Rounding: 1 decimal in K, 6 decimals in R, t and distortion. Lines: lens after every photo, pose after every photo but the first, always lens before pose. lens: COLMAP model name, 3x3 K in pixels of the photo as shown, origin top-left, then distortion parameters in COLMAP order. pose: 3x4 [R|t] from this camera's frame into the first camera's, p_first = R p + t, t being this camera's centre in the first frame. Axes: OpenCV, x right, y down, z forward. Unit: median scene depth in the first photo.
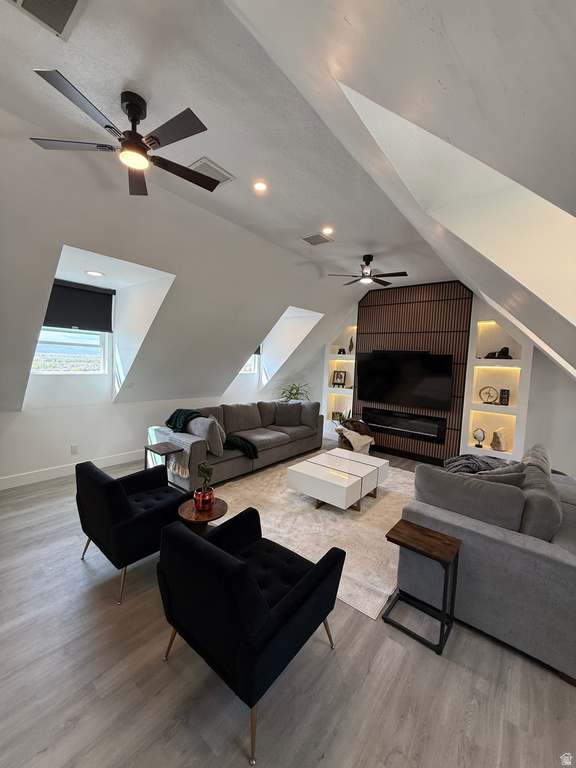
lens RADIAL K [[305.0, 0, 291.4], [0, 305.0, 385.0], [0, 0, 1]] dist [-0.004009, 0.000843]
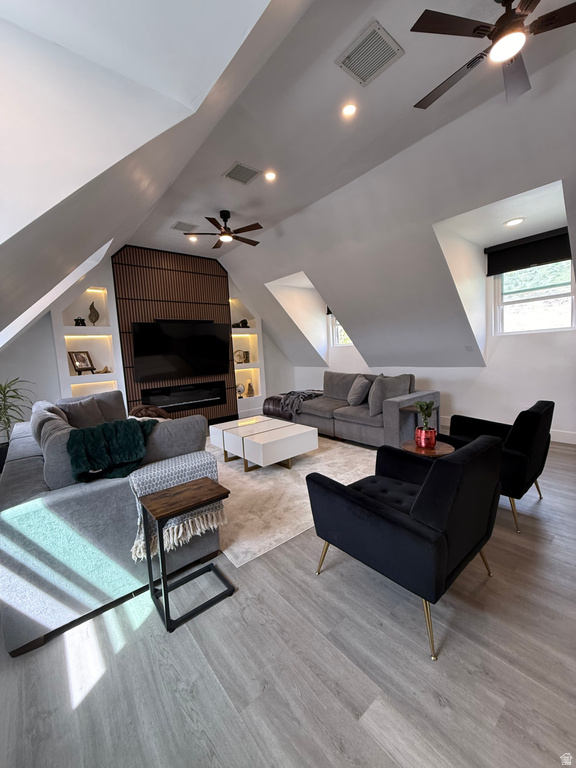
lens RADIAL K [[305.0, 0, 292.2], [0, 305.0, 379.0], [0, 0, 1]] dist [-0.004009, 0.000843]
pose [[0.171852, -0.138859, 0.975287, -0.586994], [0.151454, 0.981970, 0.113123, 0.014101], [-0.973411, 0.128271, 0.189785, 0.553187]]
